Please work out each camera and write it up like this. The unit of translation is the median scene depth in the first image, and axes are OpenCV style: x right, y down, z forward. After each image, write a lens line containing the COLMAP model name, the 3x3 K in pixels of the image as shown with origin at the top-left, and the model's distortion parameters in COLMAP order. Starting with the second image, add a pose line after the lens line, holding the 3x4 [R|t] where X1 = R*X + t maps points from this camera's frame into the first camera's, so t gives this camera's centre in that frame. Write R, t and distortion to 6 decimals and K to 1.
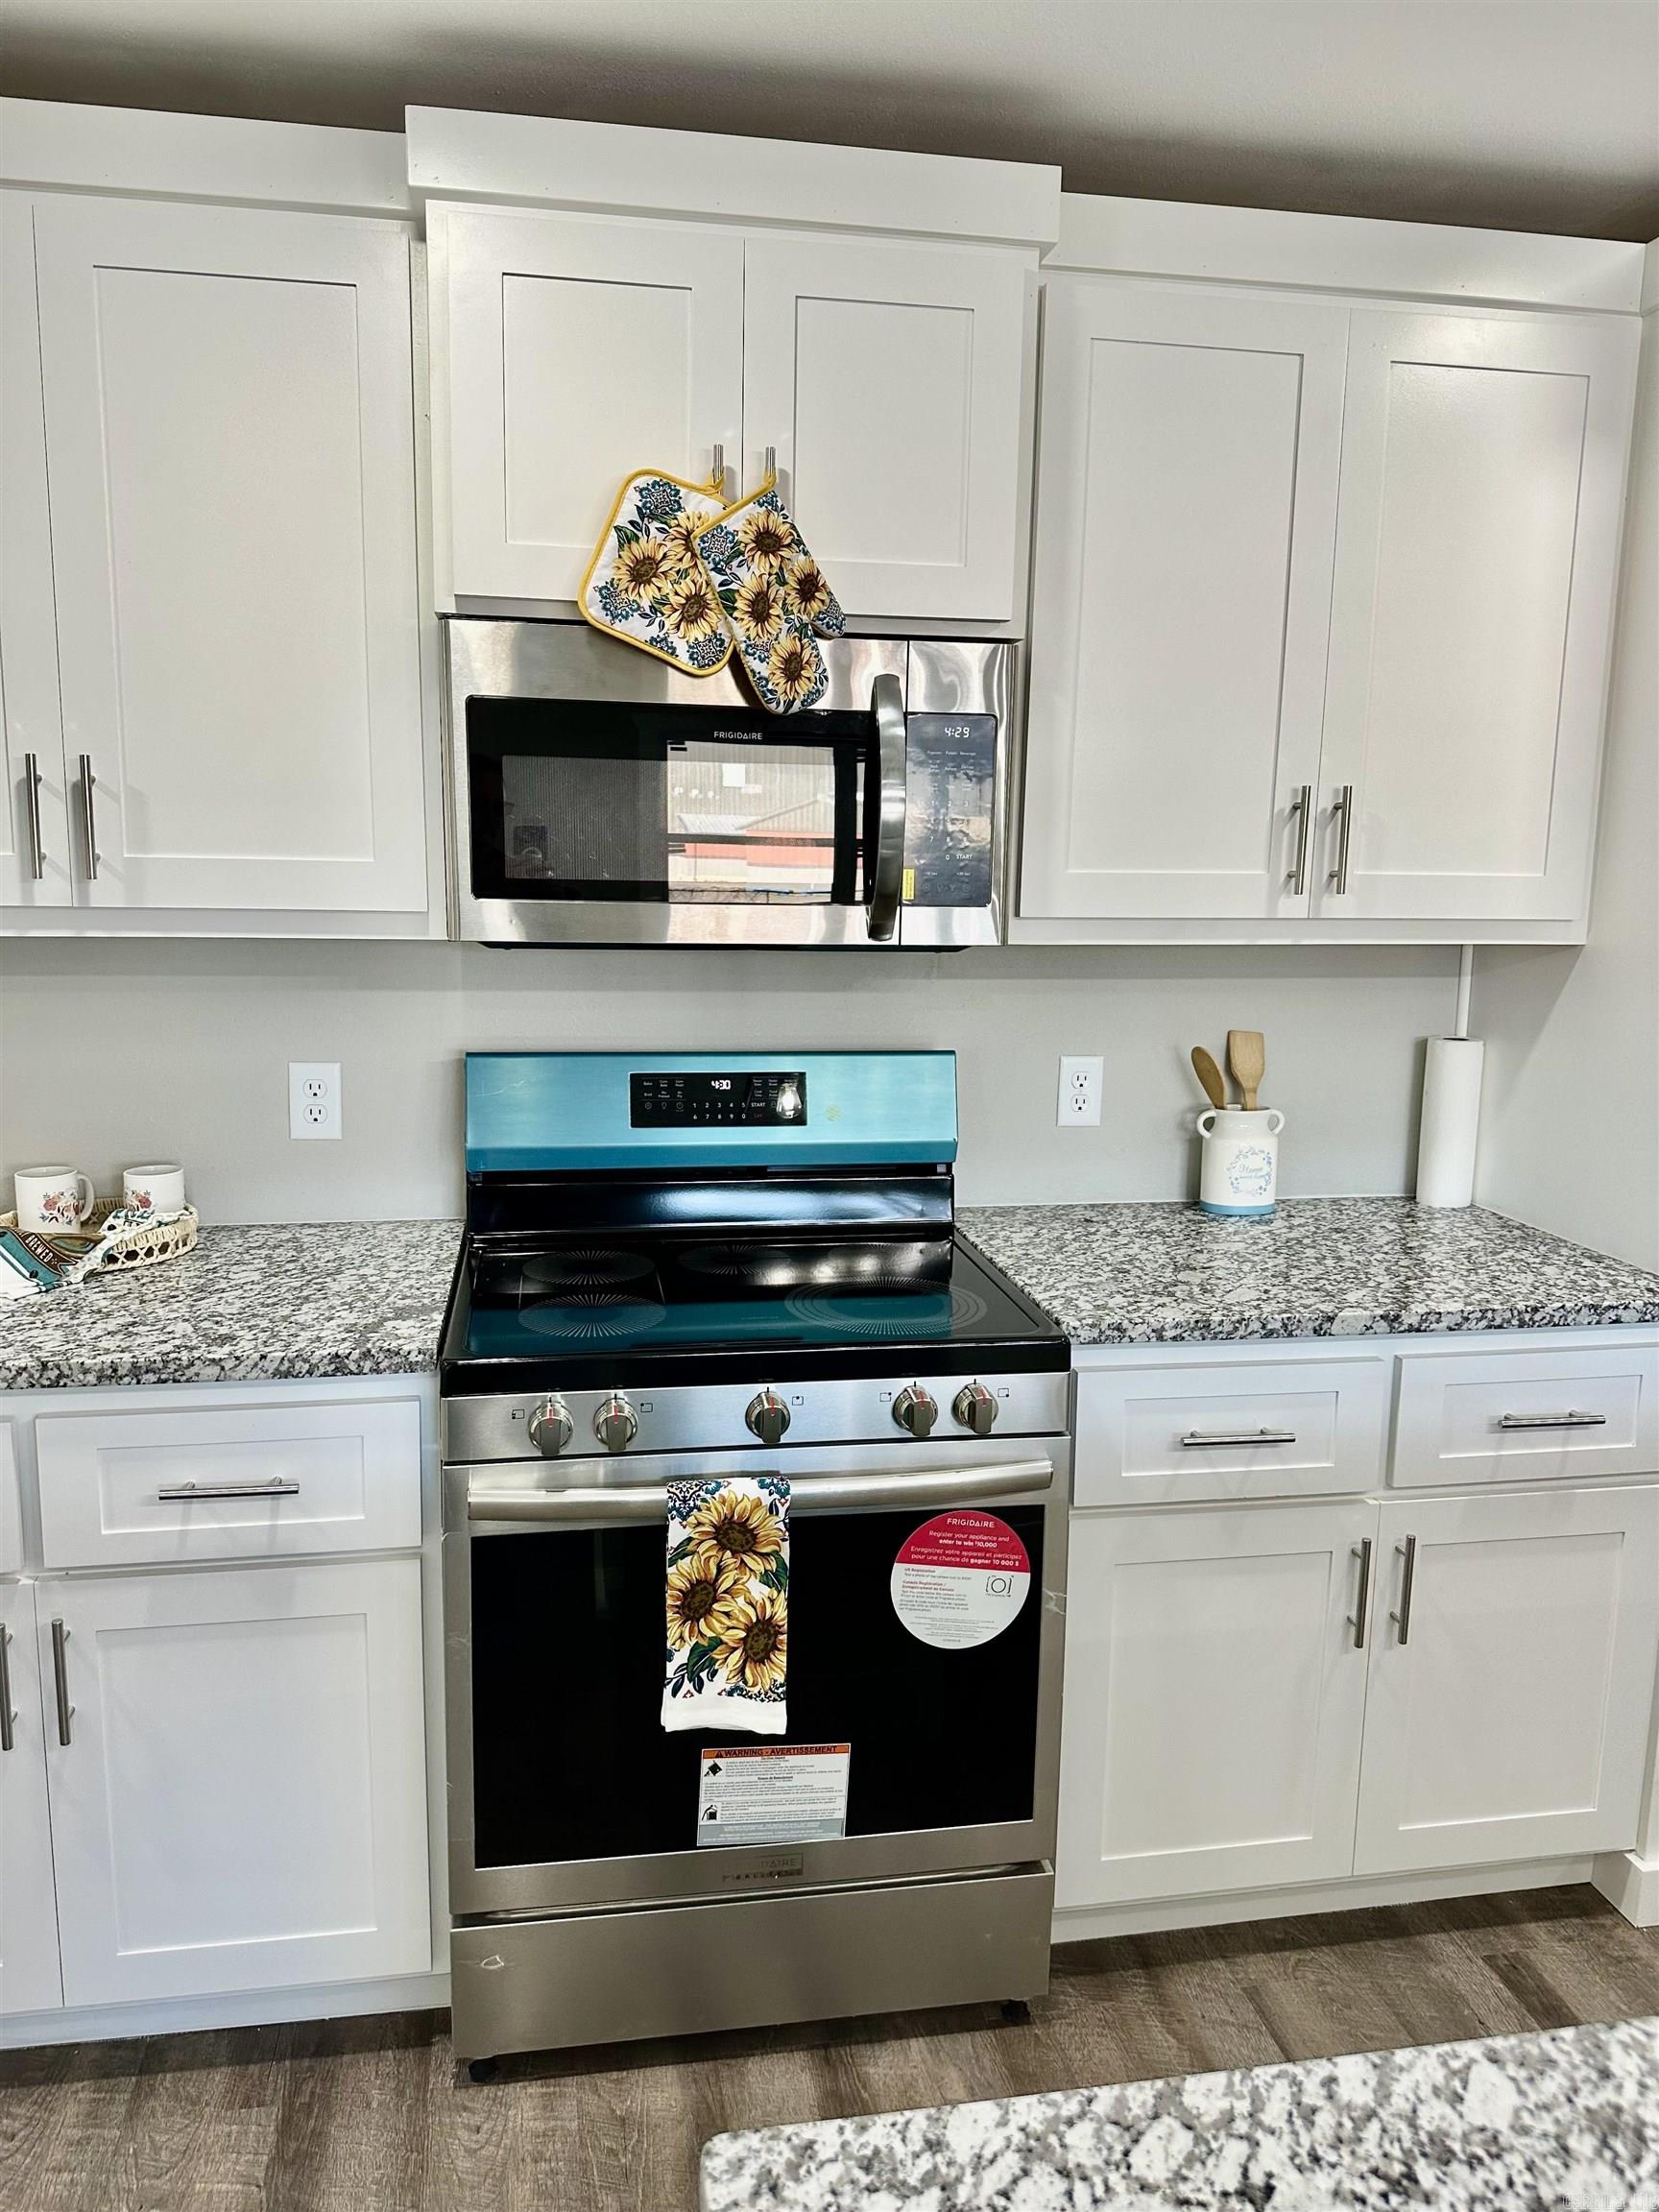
lens RADIAL K [[1548.8, 0, 821.9], [0, 1548.8, 1114.5], [0, 0, 1]] dist [0.149265, -0.288422]
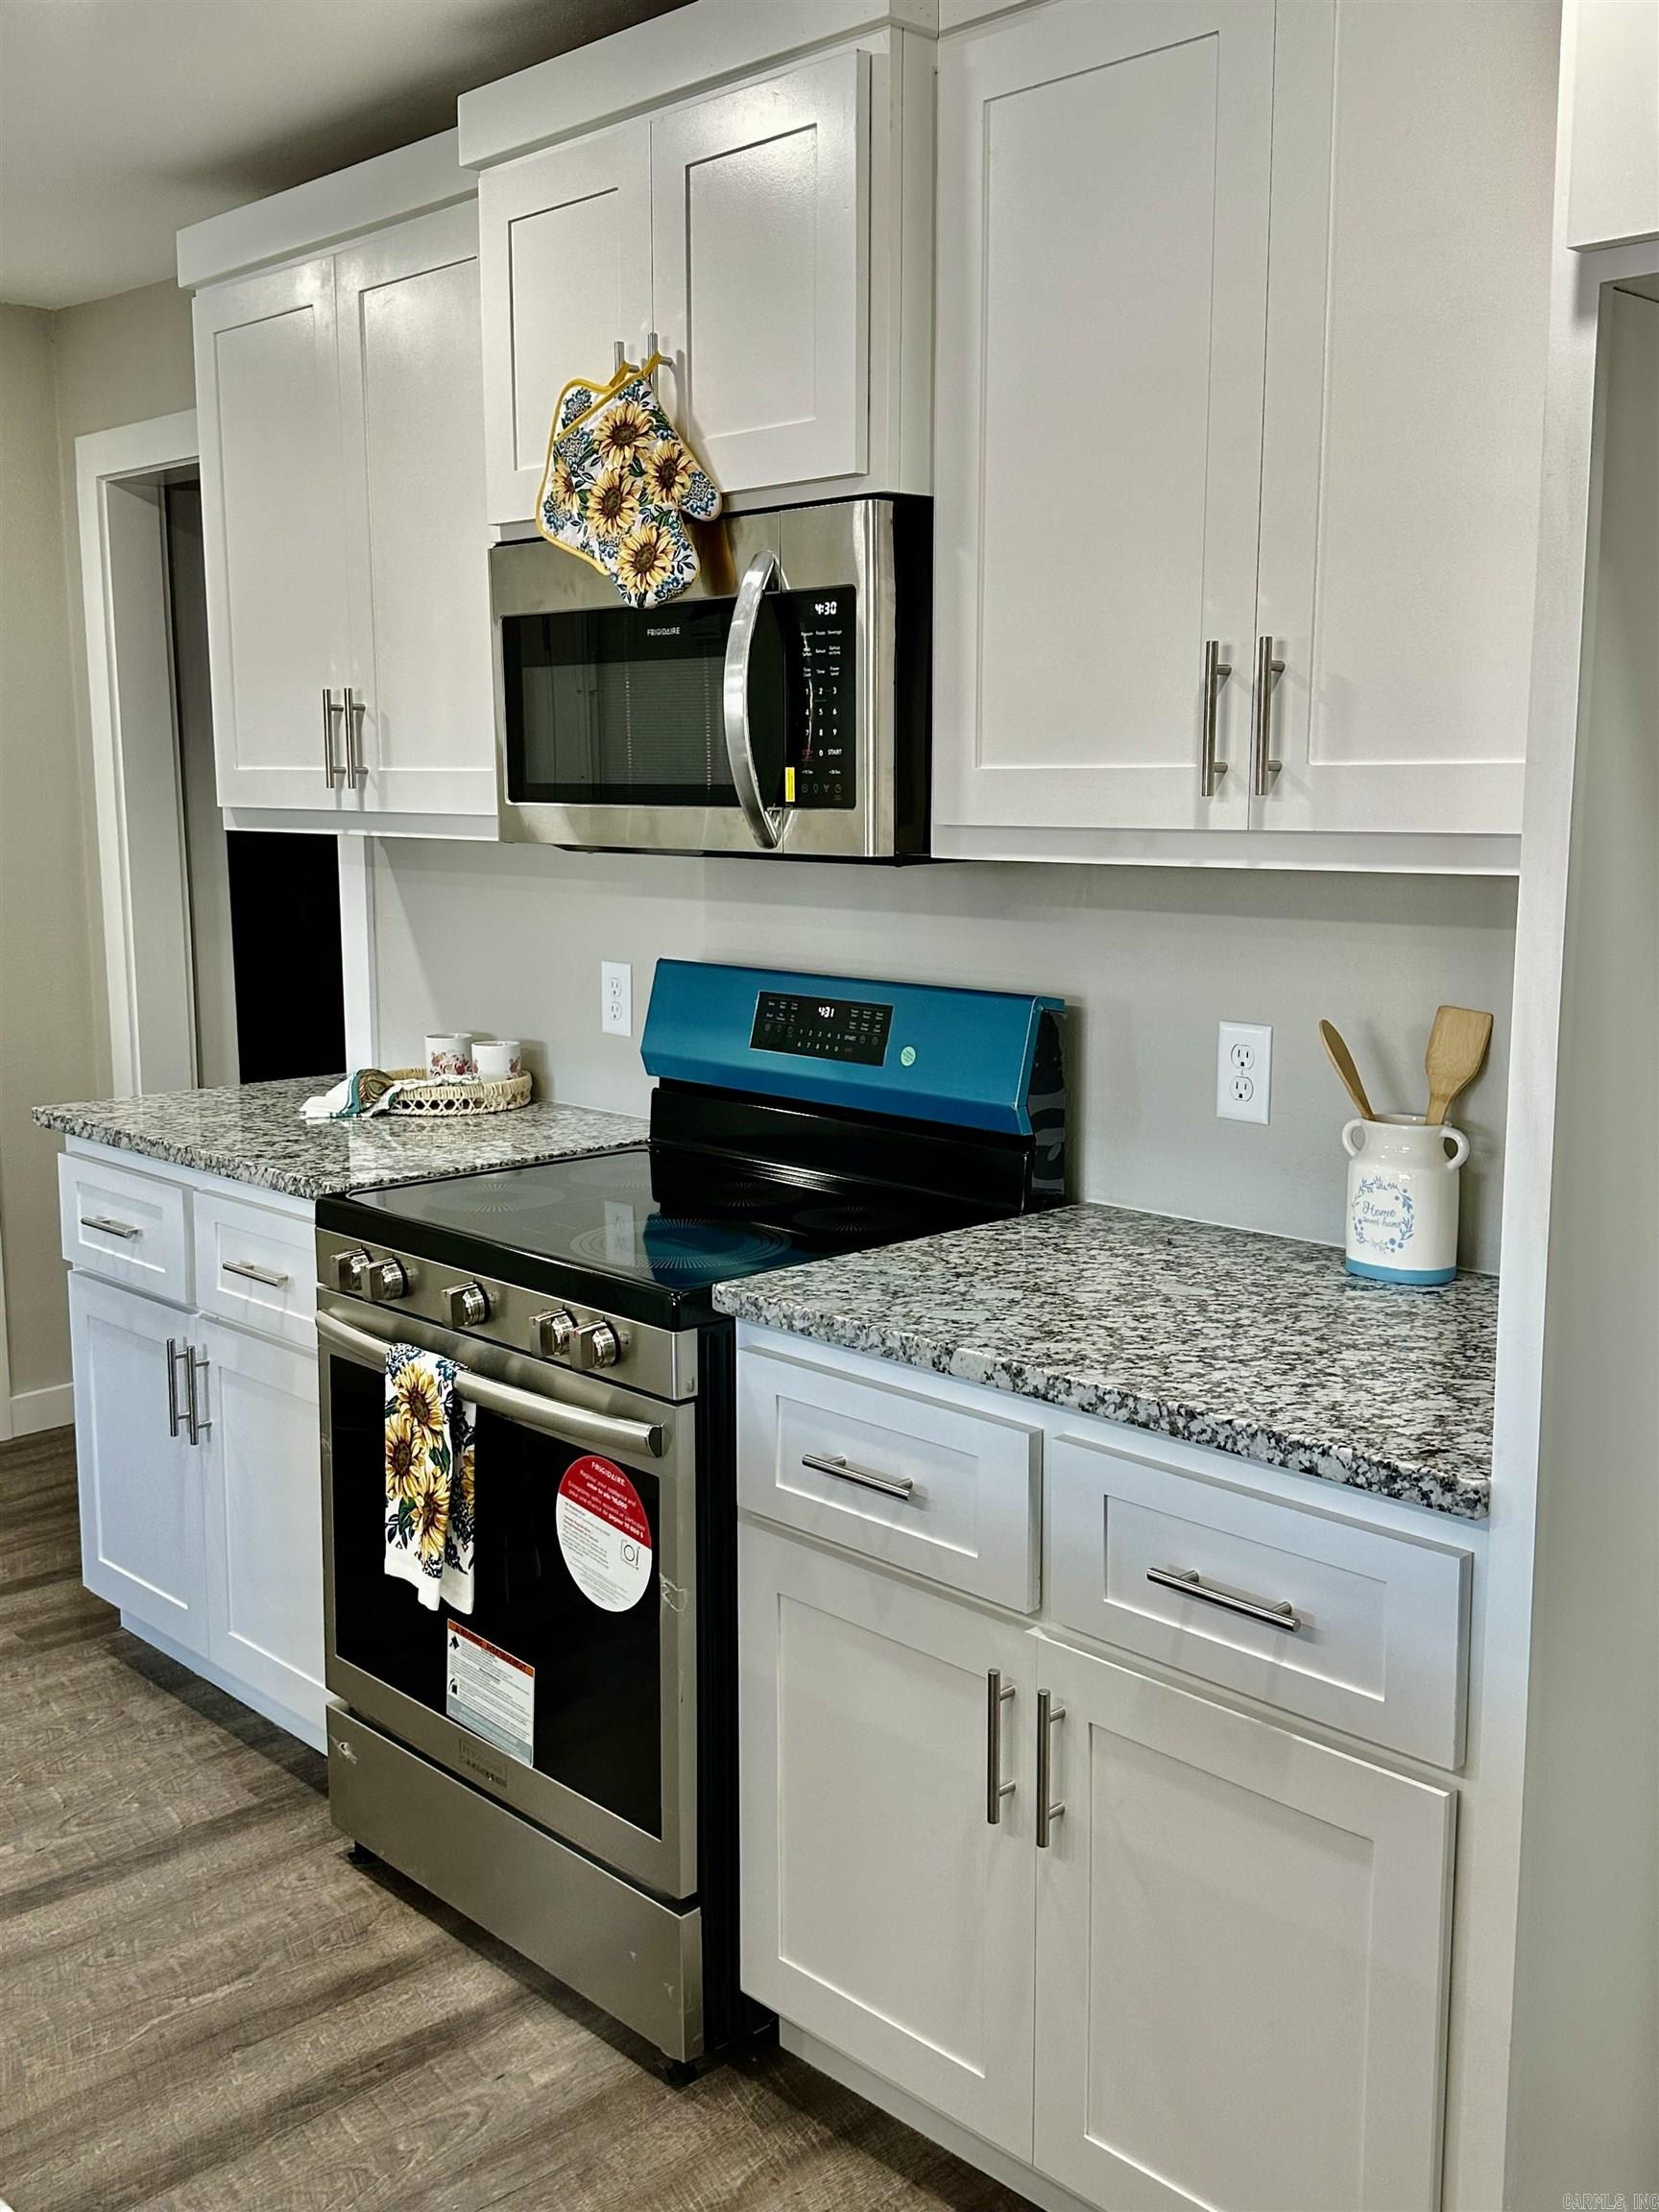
lens RADIAL K [[2142.0, 0, 829.5], [0, 2142.0, 1106.0], [0, 0, 1]] dist [0.278064, -0.957580]
pose [[0.542736, 0.111260, -0.832501, 1.193526], [-0.125489, 0.990804, 0.050606, -0.034677], [0.830476, 0.077004, 0.551707, 0.383983]]
